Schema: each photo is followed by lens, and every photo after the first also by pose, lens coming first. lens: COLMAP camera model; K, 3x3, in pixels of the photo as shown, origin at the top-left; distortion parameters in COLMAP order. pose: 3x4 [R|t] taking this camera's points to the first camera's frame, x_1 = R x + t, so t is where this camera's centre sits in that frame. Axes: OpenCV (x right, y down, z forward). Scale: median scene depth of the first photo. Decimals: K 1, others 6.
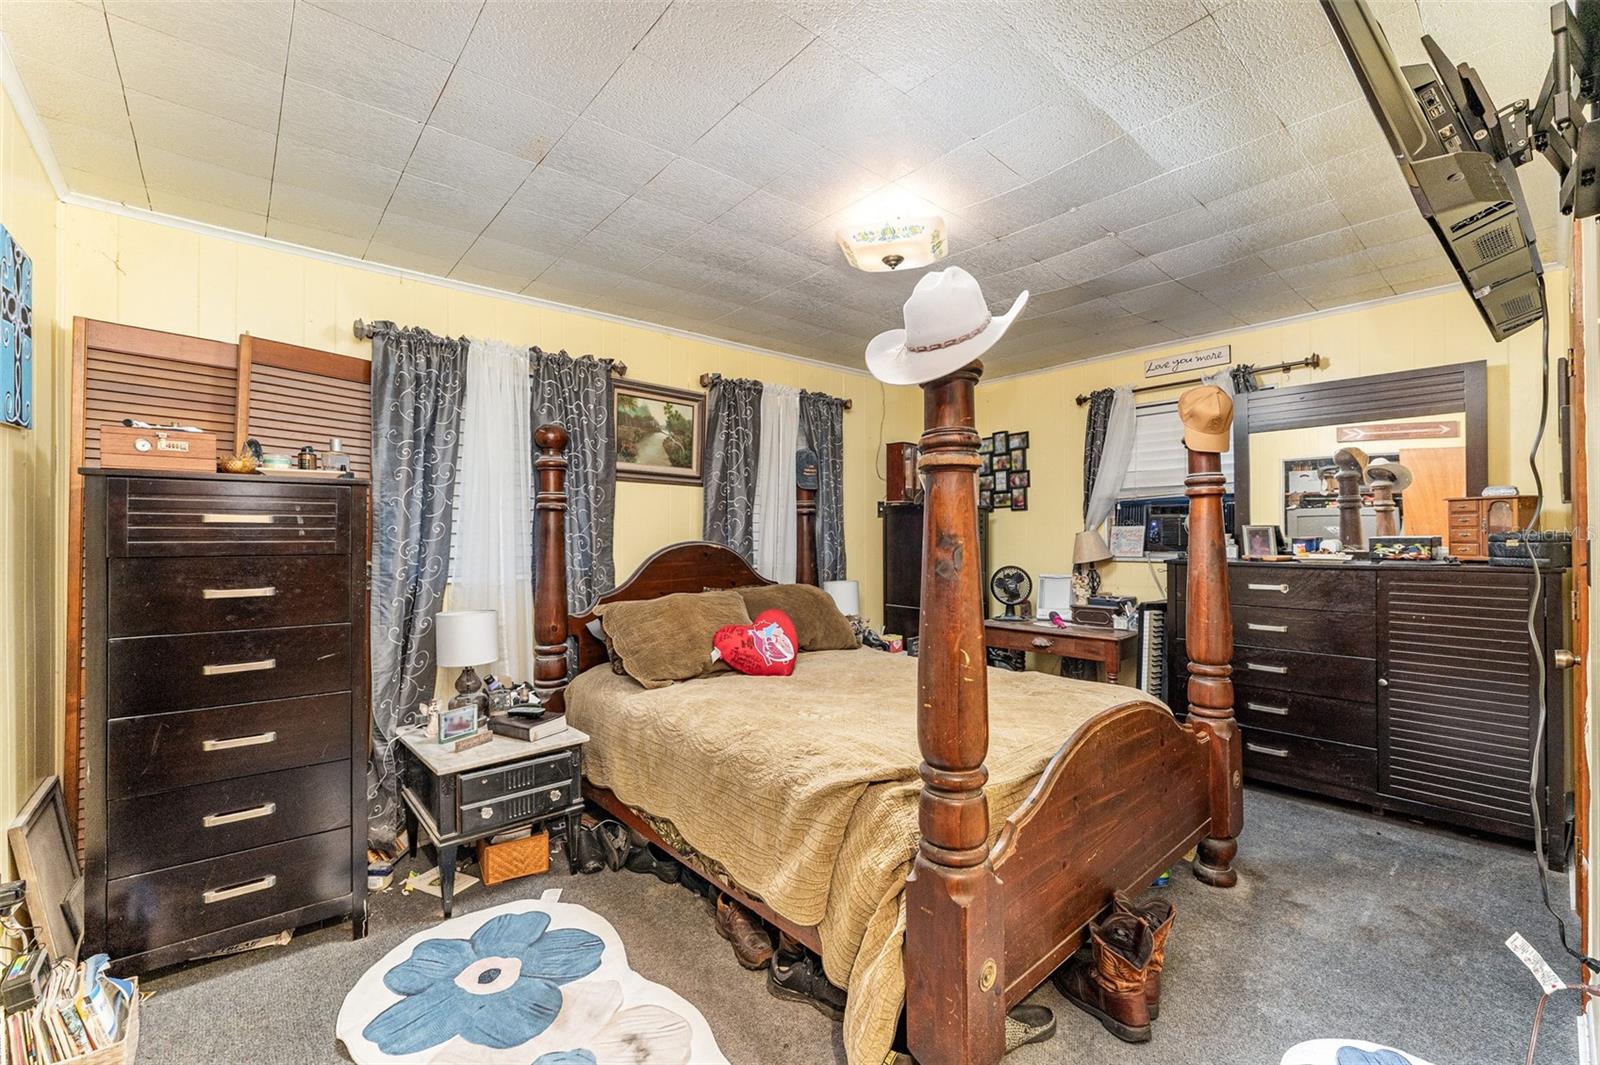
lens RADIAL K [[656.4, 0, 796.8], [0, 656.4, 533.6], [0, 0, 1]] dist [-0.008633, -0.000021]
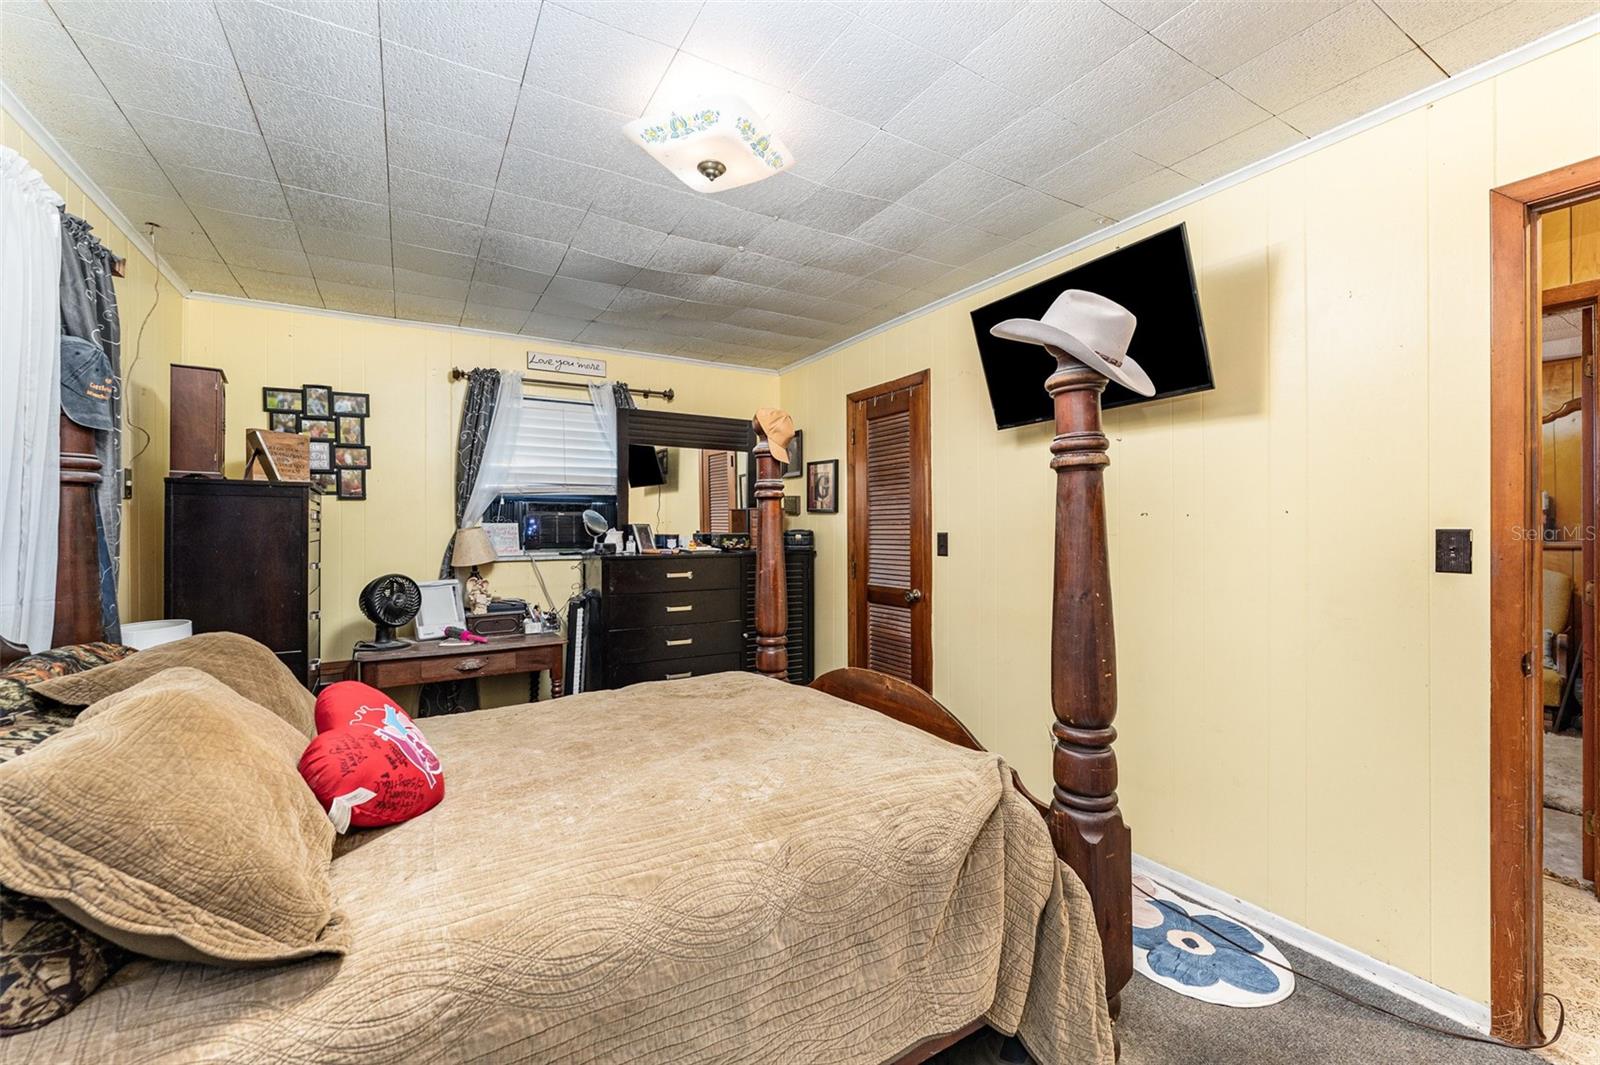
lens RADIAL K [[656.4, 0, 801.7], [0, 656.4, 532.3], [0, 0, 1]] dist [-0.008633, -0.000021]
pose [[0.169935, 0.004279, 0.985446, -0.357042], [0.002715, 0.999985, -0.004810, 0.007405], [-0.985451, 0.003493, 0.169921, 0.461621]]
